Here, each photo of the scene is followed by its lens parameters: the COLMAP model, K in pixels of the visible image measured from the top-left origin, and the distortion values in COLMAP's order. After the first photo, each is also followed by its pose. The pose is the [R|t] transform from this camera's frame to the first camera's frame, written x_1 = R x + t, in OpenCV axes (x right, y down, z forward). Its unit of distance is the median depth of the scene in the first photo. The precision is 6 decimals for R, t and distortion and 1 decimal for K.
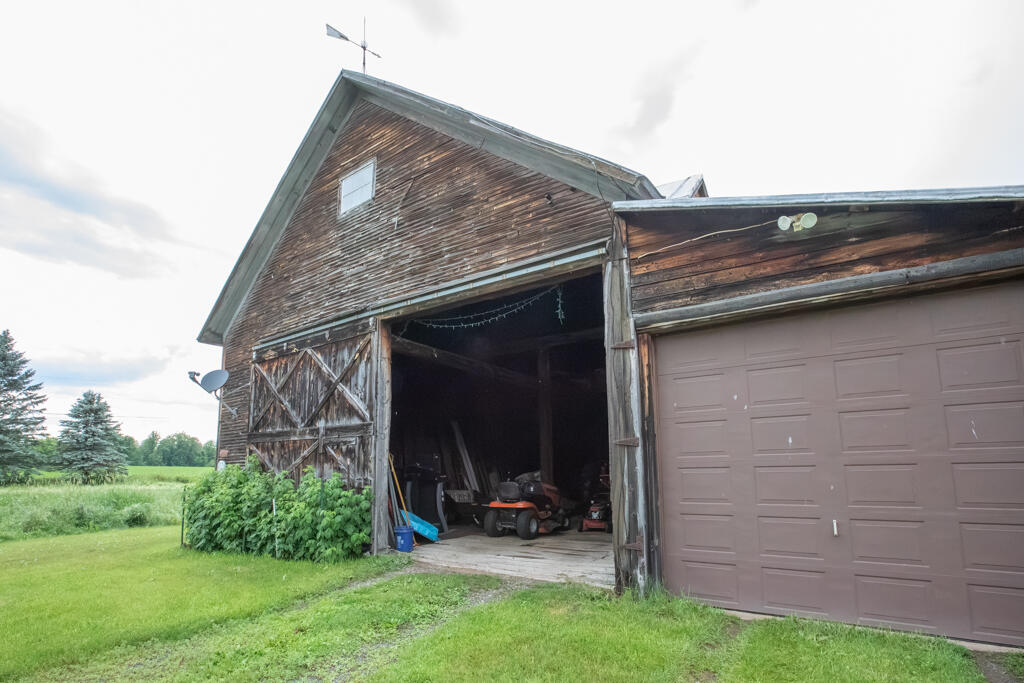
lens RADIAL K [[505.1, 0, 506.7], [0, 505.1, 387.1], [0, 0, 1]] dist [-0.031867, 0.003961]
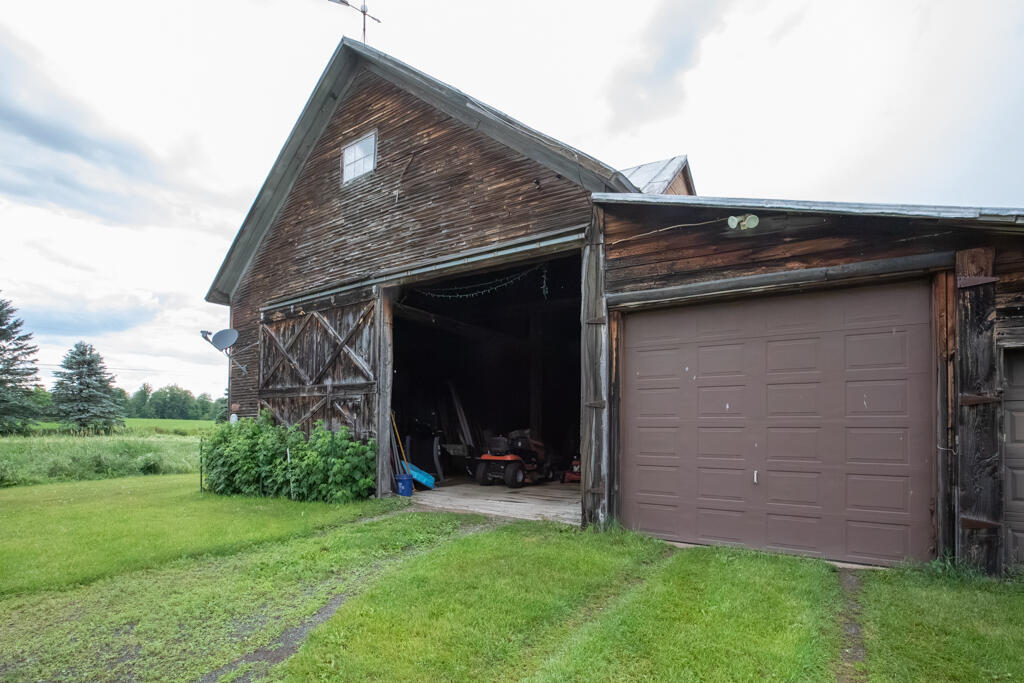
lens RADIAL K [[505.1, 0, 515.2], [0, 505.1, 401.6], [0, 0, 1]] dist [-0.031867, 0.003961]
pose [[0.999532, 0.019749, 0.023370, 0.016883], [-0.022202, 0.993702, 0.109834, -0.017370], [-0.021054, -0.110301, 0.993675, -0.128427]]
